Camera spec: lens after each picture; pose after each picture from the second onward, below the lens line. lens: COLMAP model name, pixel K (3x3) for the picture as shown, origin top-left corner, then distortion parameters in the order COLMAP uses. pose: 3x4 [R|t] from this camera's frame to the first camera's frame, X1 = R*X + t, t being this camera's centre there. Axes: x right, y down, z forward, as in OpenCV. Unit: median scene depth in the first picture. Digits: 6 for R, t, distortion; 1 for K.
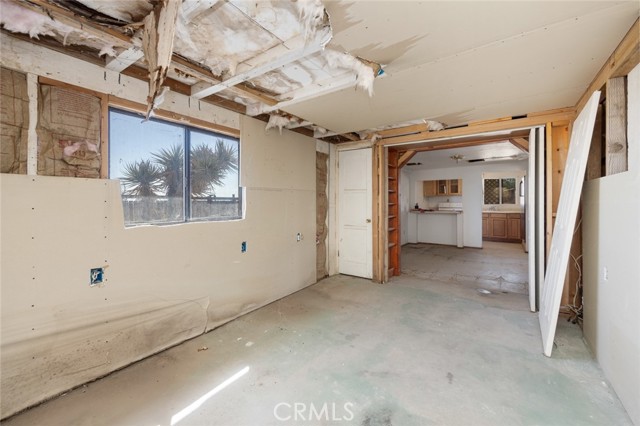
lens RADIAL K [[246.9, 0, 327.5], [0, 246.9, 201.6], [0, 0, 1]] dist [-0.005089, 0.000709]
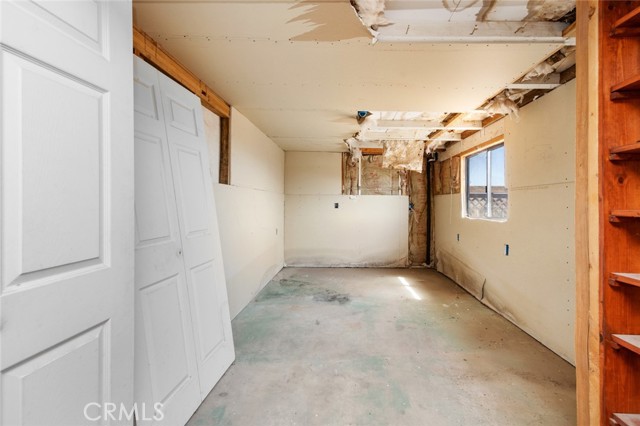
lens RADIAL K [[246.9, 0, 320.5], [0, 246.9, 208.8], [0, 0, 1]] dist [-0.005089, 0.000709]
pose [[-0.860269, 0.001884, -0.509837, 0.955058], [0.000415, 0.999995, 0.002994, 0.020803], [0.509840, 0.002364, -0.860266, 1.763737]]
